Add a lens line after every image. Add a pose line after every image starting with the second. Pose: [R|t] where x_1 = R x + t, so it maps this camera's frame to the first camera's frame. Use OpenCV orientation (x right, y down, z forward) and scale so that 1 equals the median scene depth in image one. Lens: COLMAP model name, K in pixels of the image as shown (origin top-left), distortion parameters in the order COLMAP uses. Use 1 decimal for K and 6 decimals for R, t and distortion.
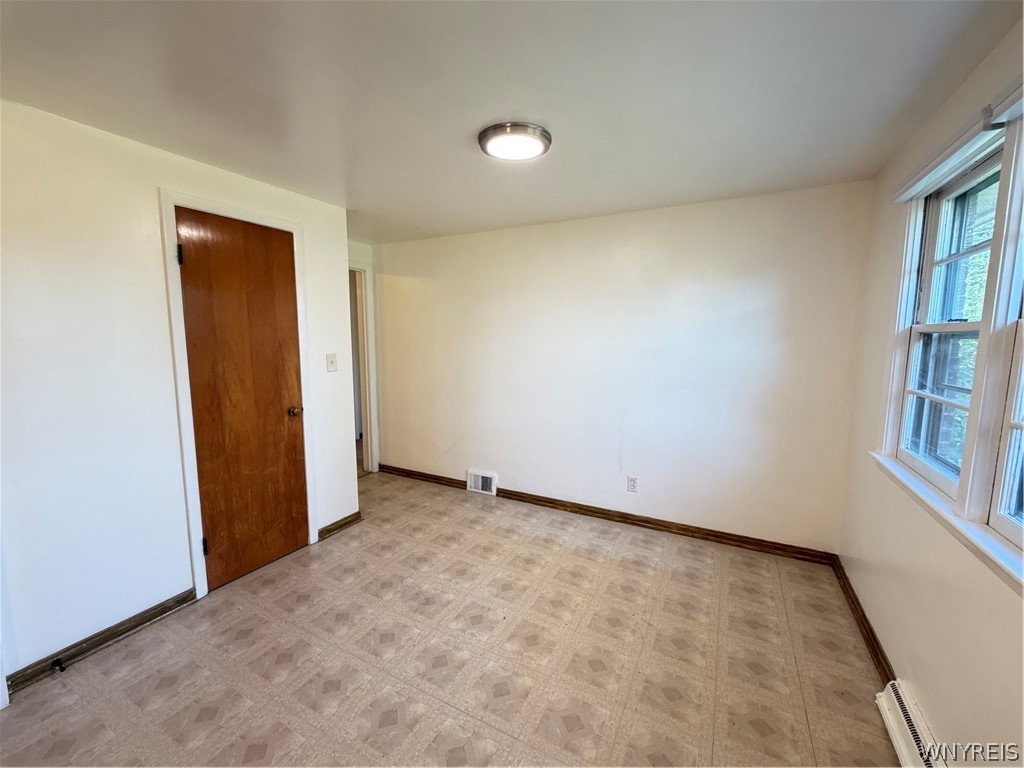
lens RADIAL K [[414.0, 0, 507.6], [0, 414.0, 383.9], [0, 0, 1]] dist [0.004191, 0.000178]
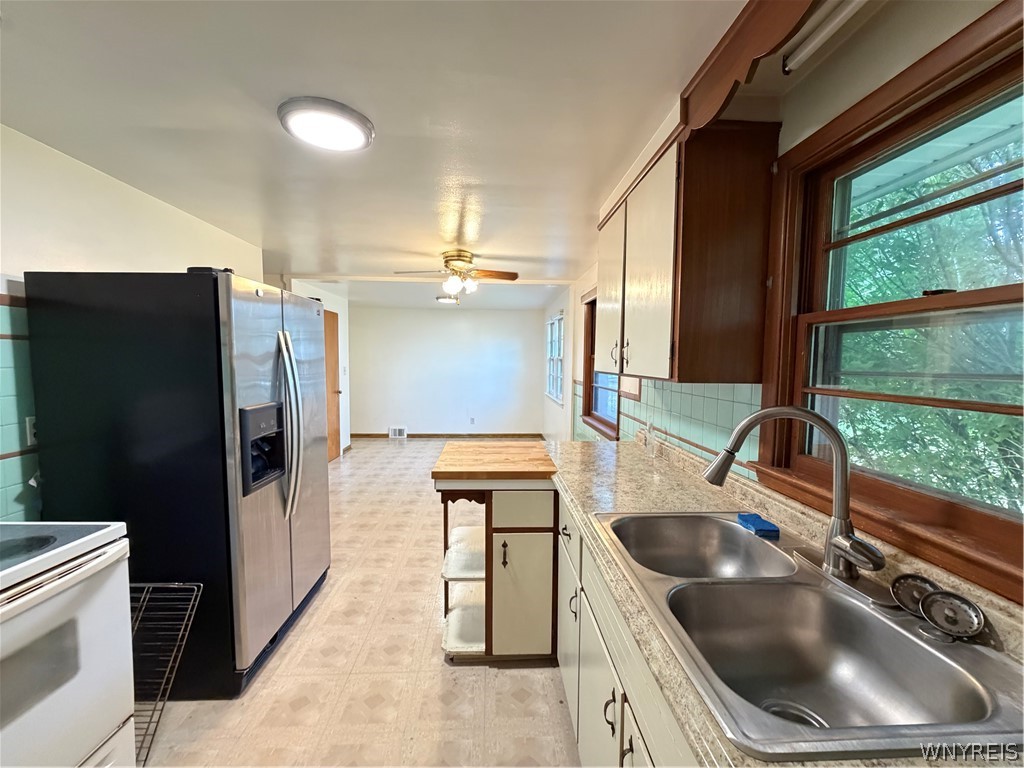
lens RADIAL K [[414.0, 0, 511.3], [0, 414.0, 387.0], [0, 0, 1]] dist [0.004191, 0.000178]
pose [[0.844483, -0.028477, 0.534824, -0.652453], [0.052222, 0.998205, -0.029308, 0.111036], [-0.533030, 0.052680, 0.844455, -0.952817]]
